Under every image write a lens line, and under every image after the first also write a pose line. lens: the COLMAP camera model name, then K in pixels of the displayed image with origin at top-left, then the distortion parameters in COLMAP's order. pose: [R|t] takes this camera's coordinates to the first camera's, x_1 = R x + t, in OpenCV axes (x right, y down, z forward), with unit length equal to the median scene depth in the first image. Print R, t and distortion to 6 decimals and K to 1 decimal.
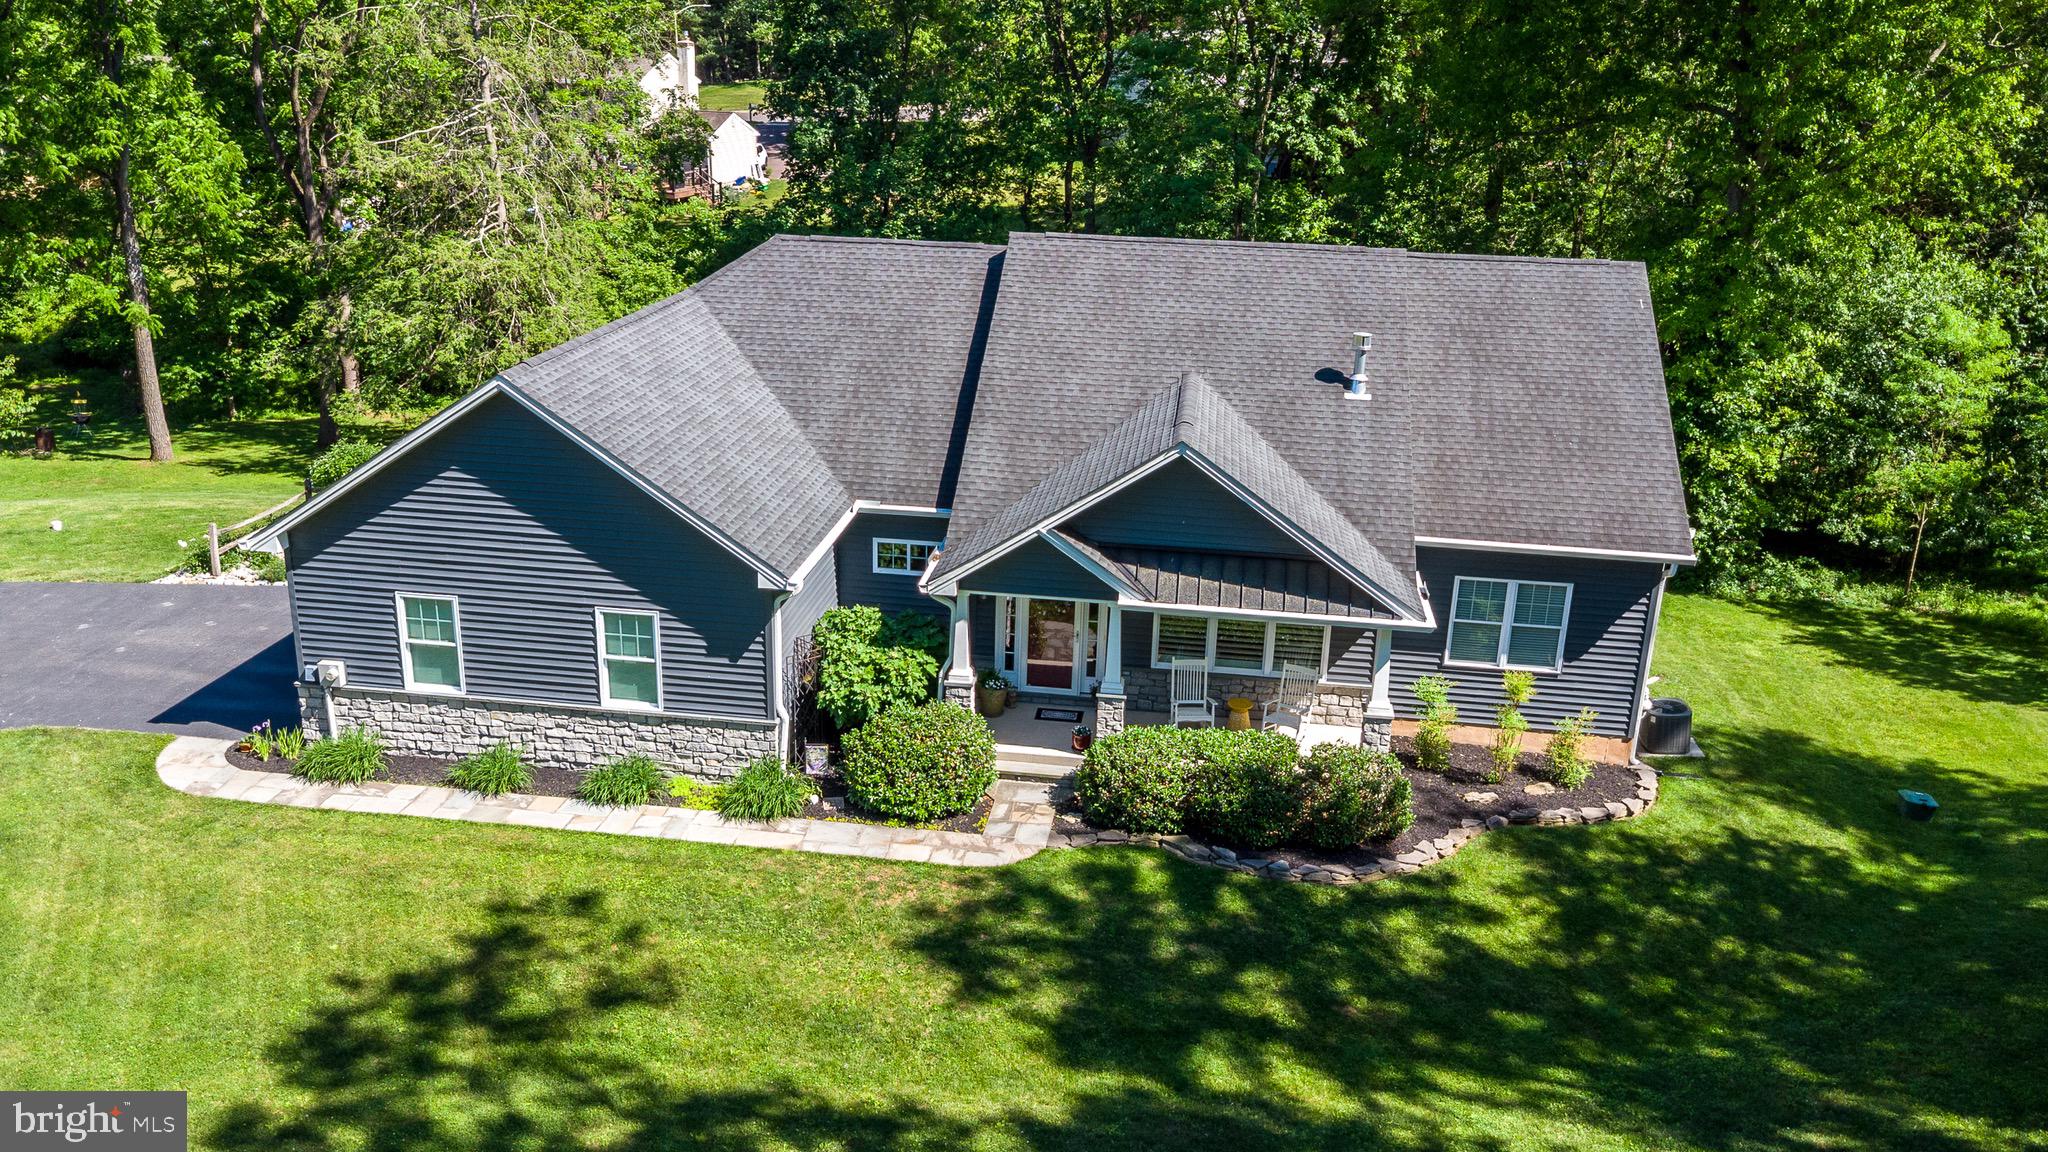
lens RADIAL K [[1575.8, 0, 1028.2], [0, 1575.8, 570.1], [0, 0, 1]] dist [0.013822, -0.001918]
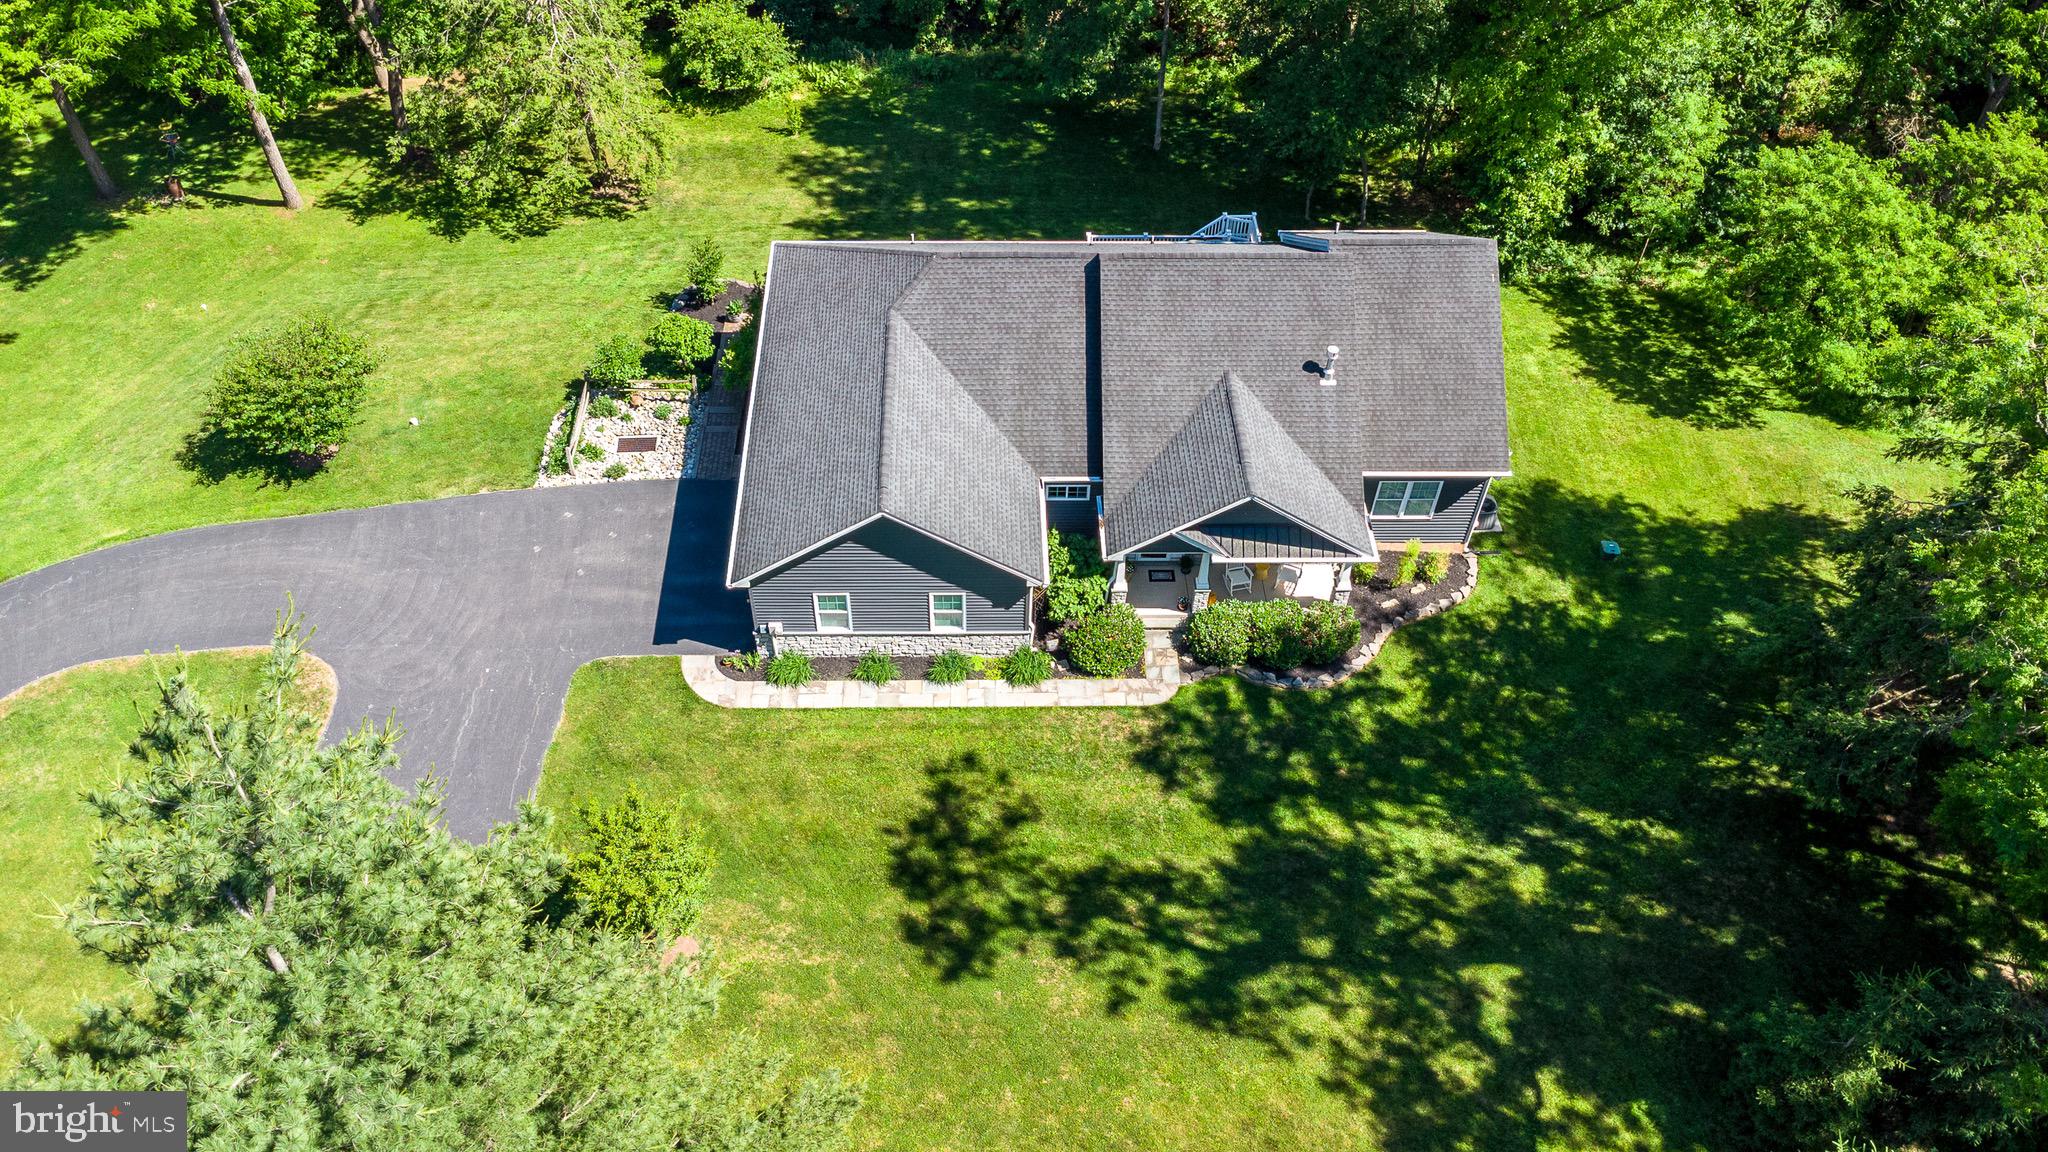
lens RADIAL K [[1451.7, 0, 1033.6], [0, 1451.7, 620.1], [0, 0, 1]] dist [-0.006125, 0.001014]
pose [[0.987975, -0.123697, 0.092755, -0.311041], [0.059569, 0.858151, 0.509931, -0.785853], [-0.142675, -0.498274, 0.855200, -0.457666]]
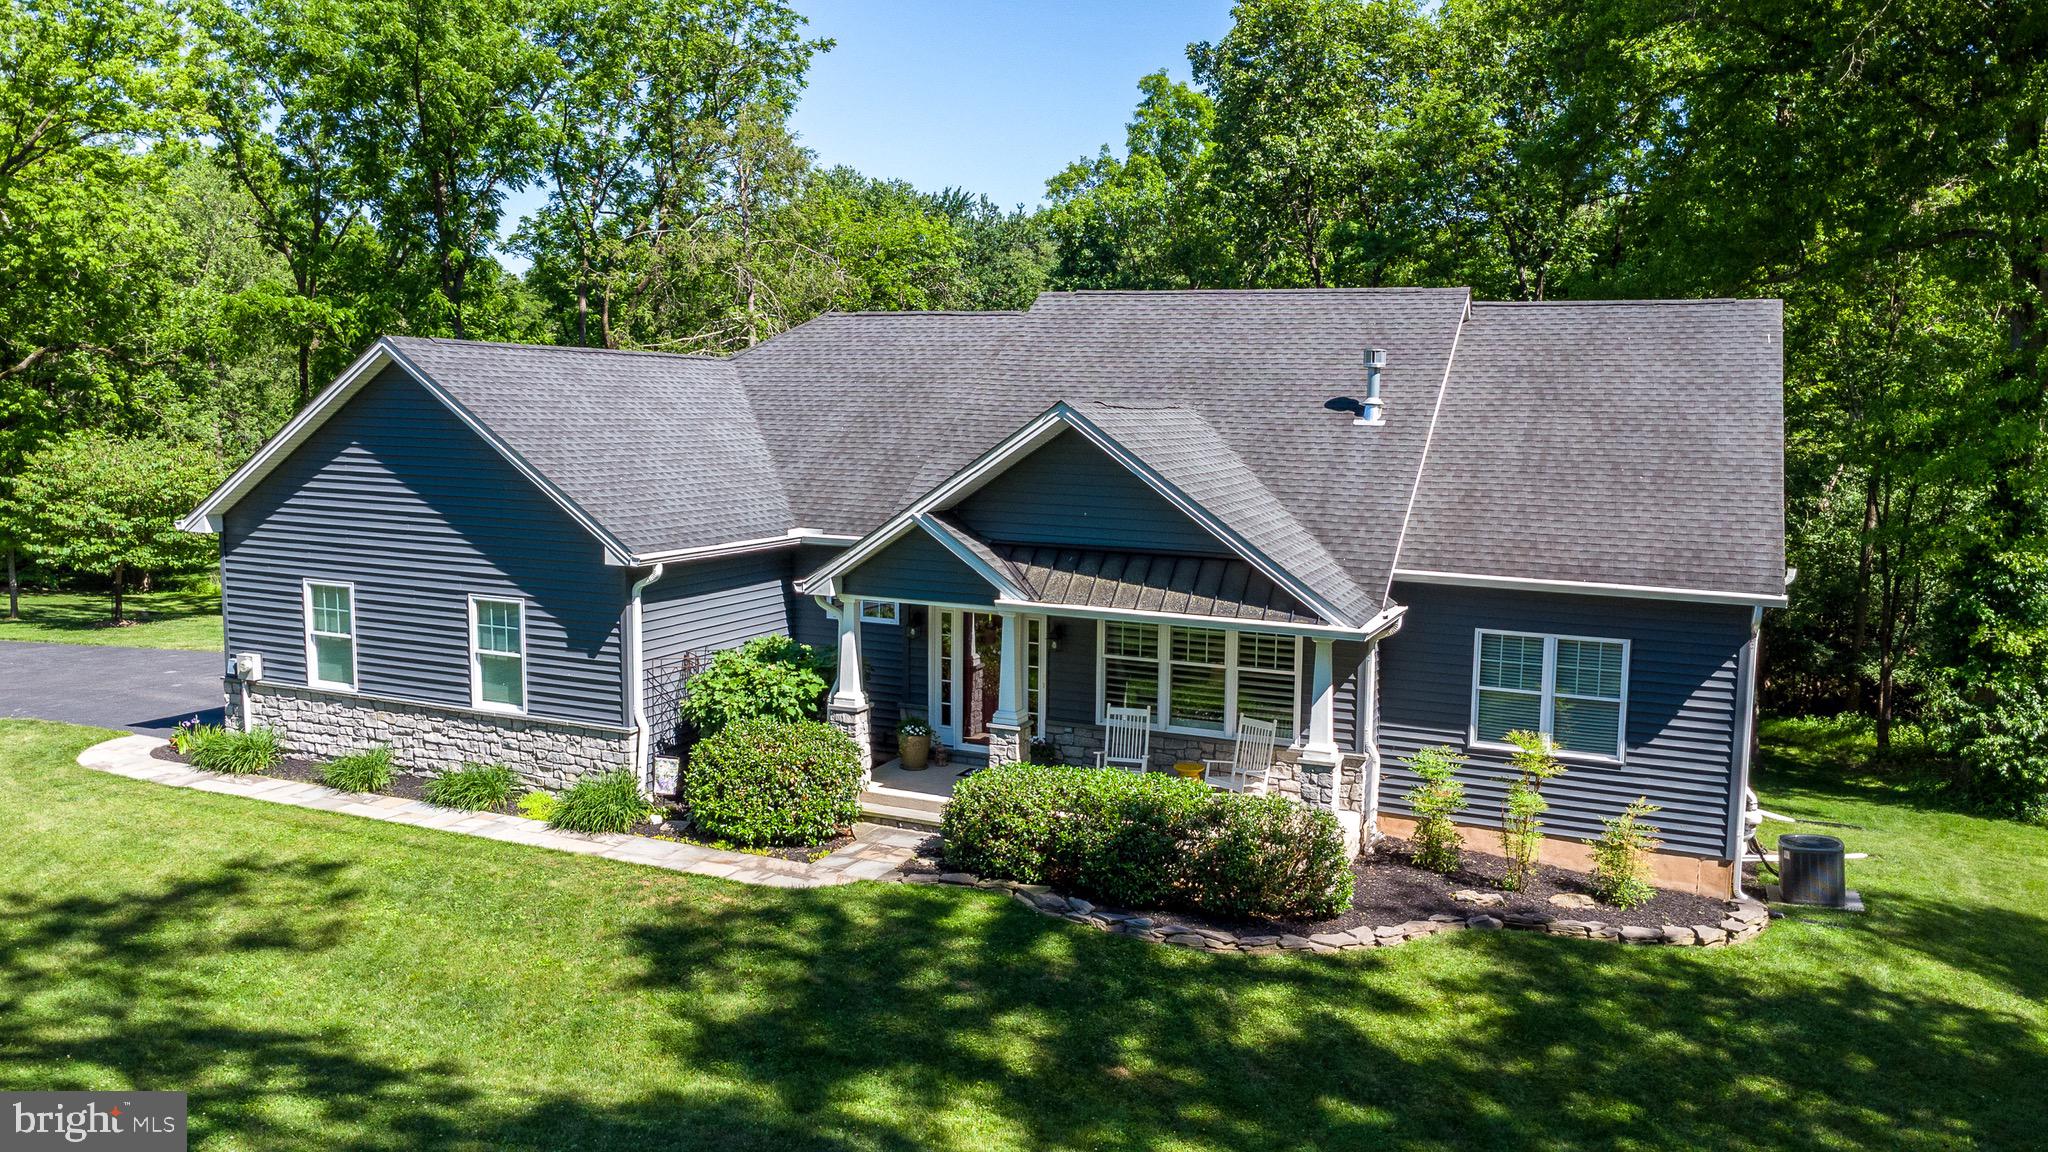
lens RADIAL K [[1513.5, 0, 1024.0], [0, 1513.5, 576.0], [0, 0, 1]] dist [0.044705, -0.079059]
pose [[0.960403, 0.023193, -0.277647, 0.289516], [-0.082983, 0.975114, -0.205590, 0.169392], [0.265969, 0.220489, 0.938427, 0.234062]]
